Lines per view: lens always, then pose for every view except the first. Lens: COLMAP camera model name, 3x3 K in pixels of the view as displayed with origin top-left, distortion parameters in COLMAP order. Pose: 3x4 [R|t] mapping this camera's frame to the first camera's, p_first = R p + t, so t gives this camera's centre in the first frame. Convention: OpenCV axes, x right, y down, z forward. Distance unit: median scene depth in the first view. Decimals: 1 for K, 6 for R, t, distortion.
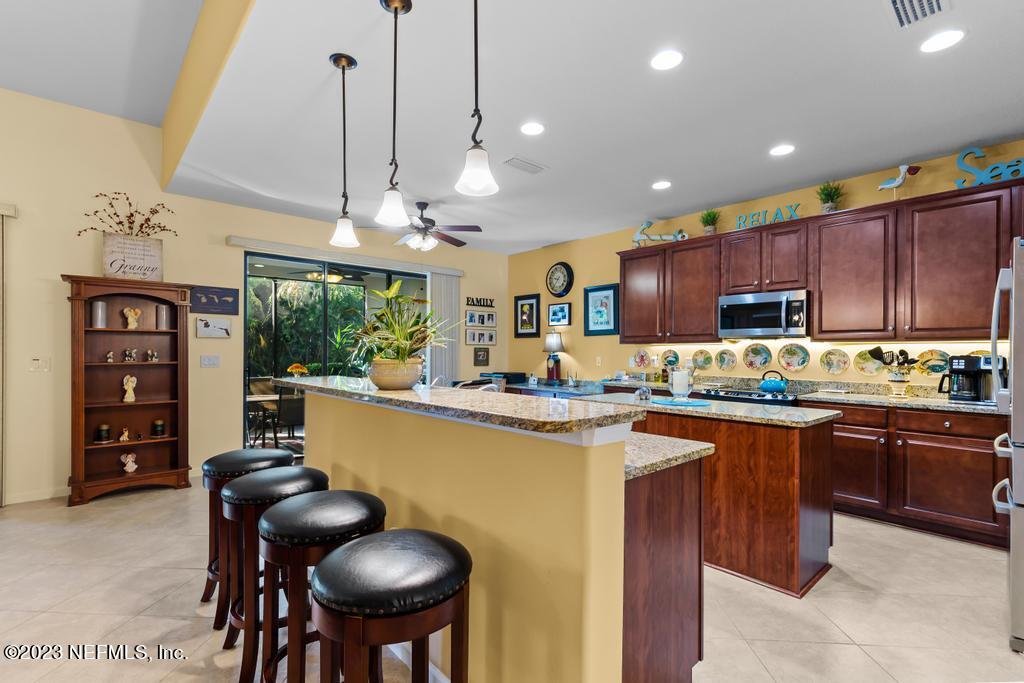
lens RADIAL K [[464.1, 0, 514.9], [0, 464.1, 349.9], [0, 0, 1]] dist [-0.000337, 0.002795]
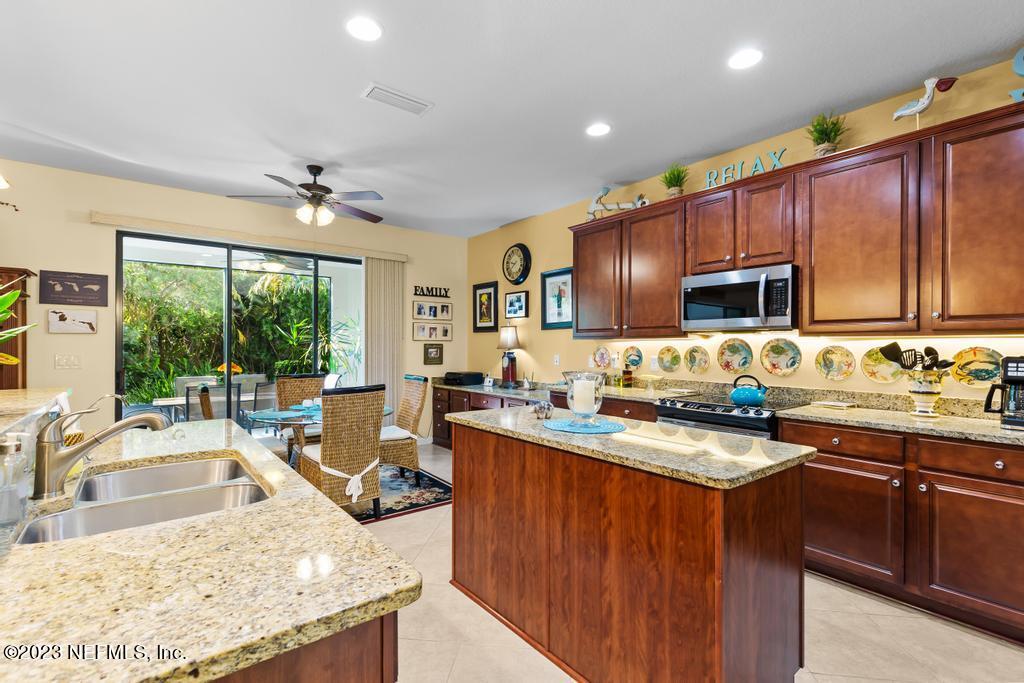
lens RADIAL K [[464.1, 0, 514.2], [0, 464.1, 344.3], [0, 0, 1]] dist [-0.000337, 0.002795]
pose [[0.998397, -0.002117, -0.056567, 0.193403], [0.002040, 0.999997, -0.001412, -0.003807], [0.056570, 0.001294, 0.998398, 0.207467]]
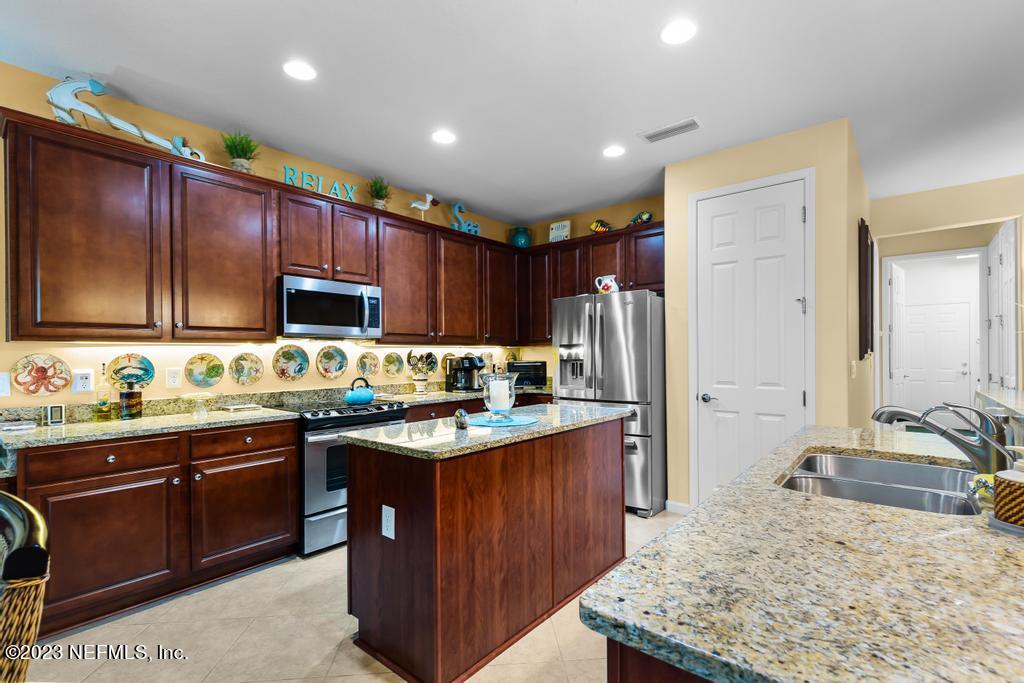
lens RADIAL K [[464.1, 0, 505.3], [0, 464.1, 357.3], [0, 0, 1]] dist [-0.000337, 0.002795]
pose [[-0.128685, -0.010943, 0.991625, -0.262054], [0.005353, 0.999917, 0.011729, -0.000787], [-0.991671, 0.006817, -0.128616, 0.717800]]
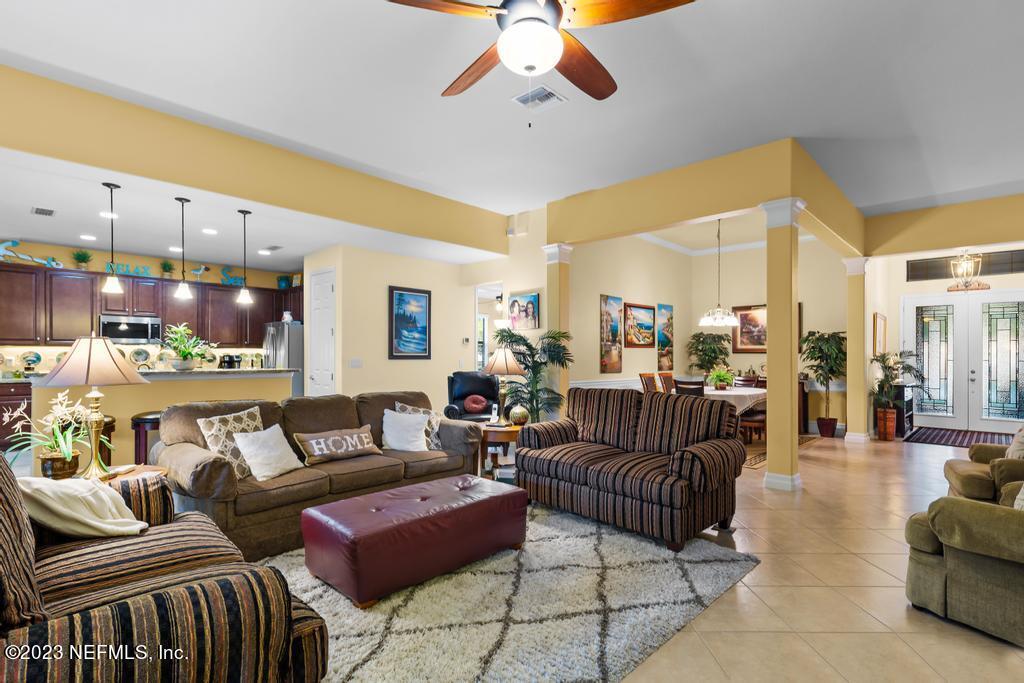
lens RADIAL K [[511.5, 0, 510.2], [0, 511.5, 362.1], [0, 0, 1]] dist [-0.007774, -0.001764]
pose [[-0.079494, -0.016284, 0.996702, -1.204969], [-0.008229, 0.999843, 0.015679, -0.002955], [-0.996801, -0.006956, -0.079615, -0.164038]]
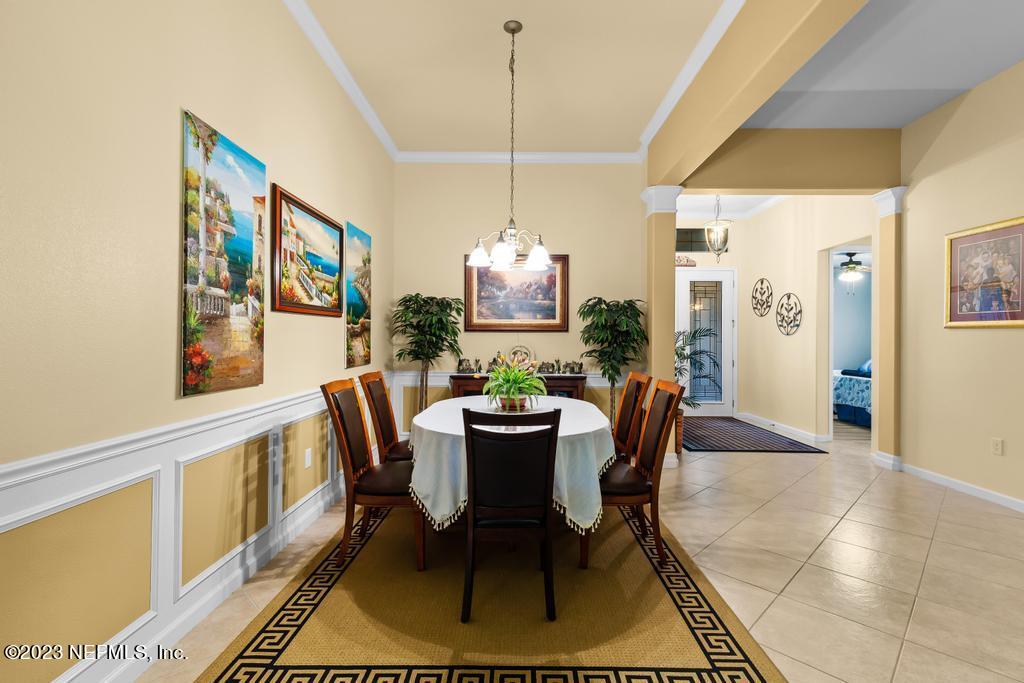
lens RADIAL K [[464.1, 0, 531.5], [0, 464.1, 331.7], [0, 0, 1]] dist [-0.000337, 0.002795]
pose [[-0.755380, 0.003692, 0.655276, -0.097829], [-0.008915, 0.999834, -0.015911, 0.002628], [-0.655226, -0.017861, -0.755222, -0.475130]]
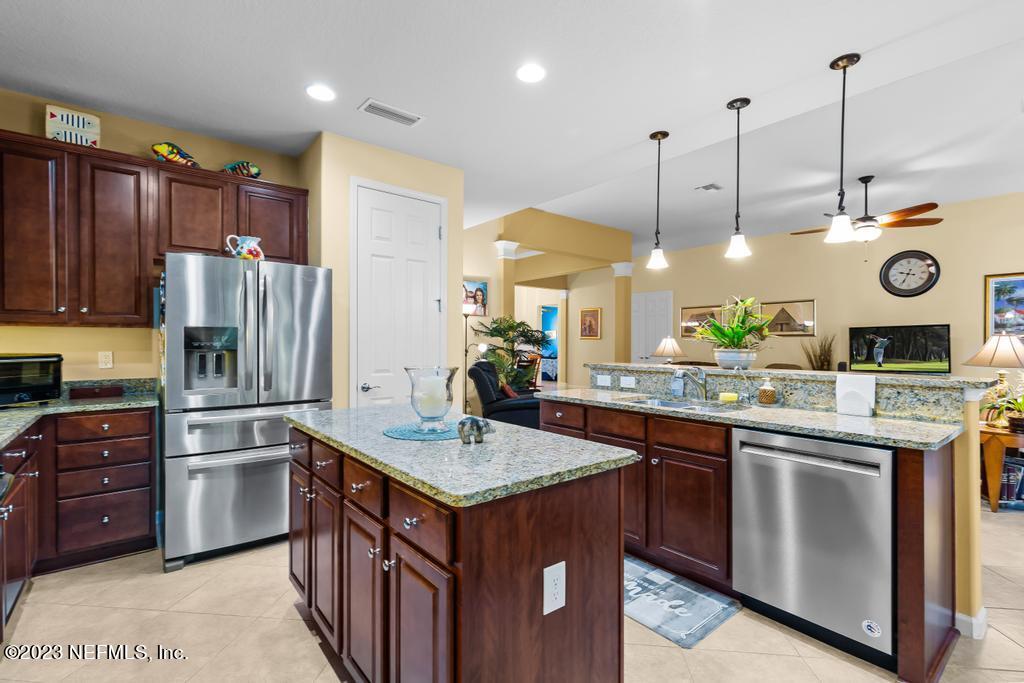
lens RADIAL K [[464.1, 0, 508.9], [0, 464.1, 357.6], [0, 0, 1]] dist [-0.000337, 0.002795]
pose [[-0.998836, -0.007721, 0.047607, 0.162348], [-0.006356, 0.999566, 0.028768, 0.004609], [-0.047808, 0.028431, -0.998452, 1.034535]]
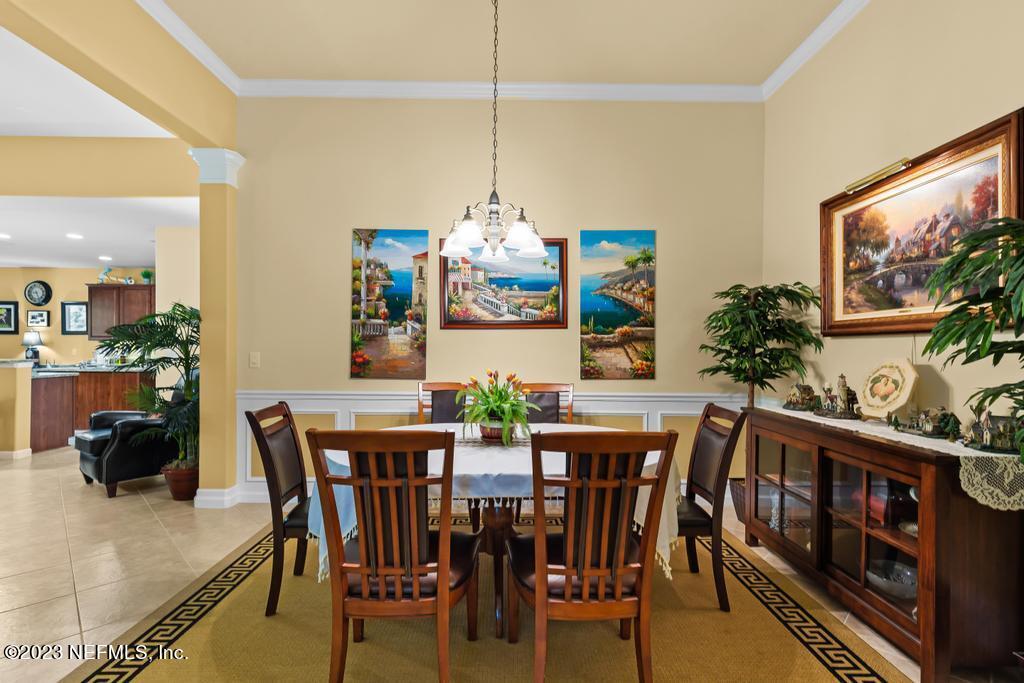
lens RADIAL K [[464.1, 0, 499.6], [0, 464.1, 350.2], [0, 0, 1]] dist [-0.000337, 0.002795]
pose [[0.670055, -0.000813, 0.742311, -0.015792], [-0.005556, 0.999966, 0.006111, 0.002124], [-0.742291, -0.008219, 0.670027, -1.296825]]
